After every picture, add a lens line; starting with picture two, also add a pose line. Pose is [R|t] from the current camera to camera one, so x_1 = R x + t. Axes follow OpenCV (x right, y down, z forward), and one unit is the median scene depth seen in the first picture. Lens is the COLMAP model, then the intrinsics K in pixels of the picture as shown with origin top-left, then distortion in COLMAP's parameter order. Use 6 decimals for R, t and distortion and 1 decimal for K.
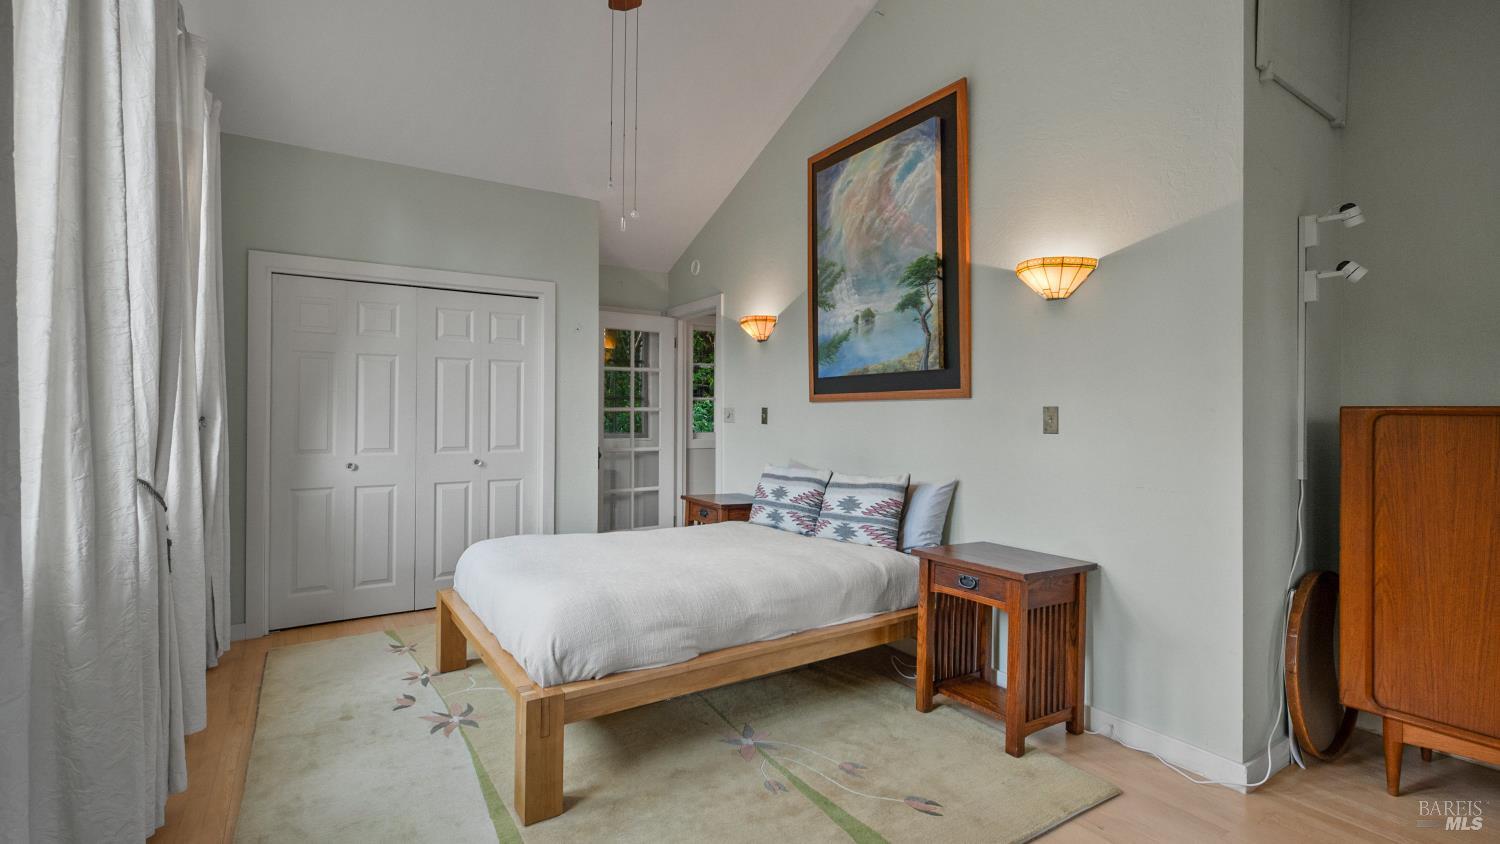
lens RADIAL K [[674.1, 0, 746.3], [0, 674.1, 426.4], [0, 0, 1]] dist [0.013455, -0.009662]
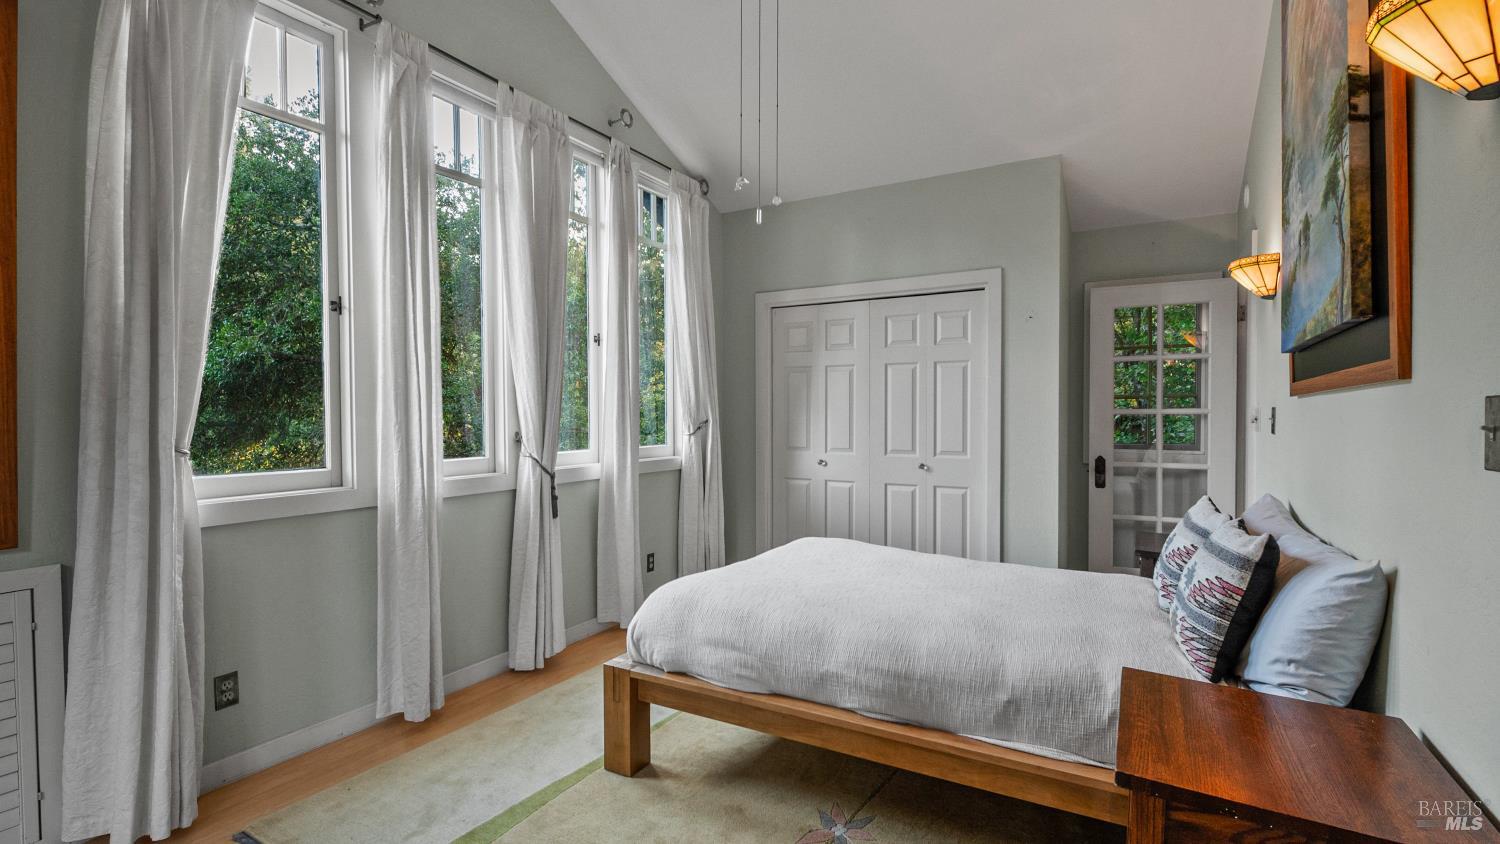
lens RADIAL K [[687.0, 0, 747.2], [0, 687.0, 451.0], [0, 0, 1]] dist [0.016537, -0.008932]
pose [[0.462972, 0.042266, -0.885365, 0.494917], [-0.015779, 0.999097, 0.039444, -0.007472], [0.886233, -0.004291, 0.463221, 0.400179]]
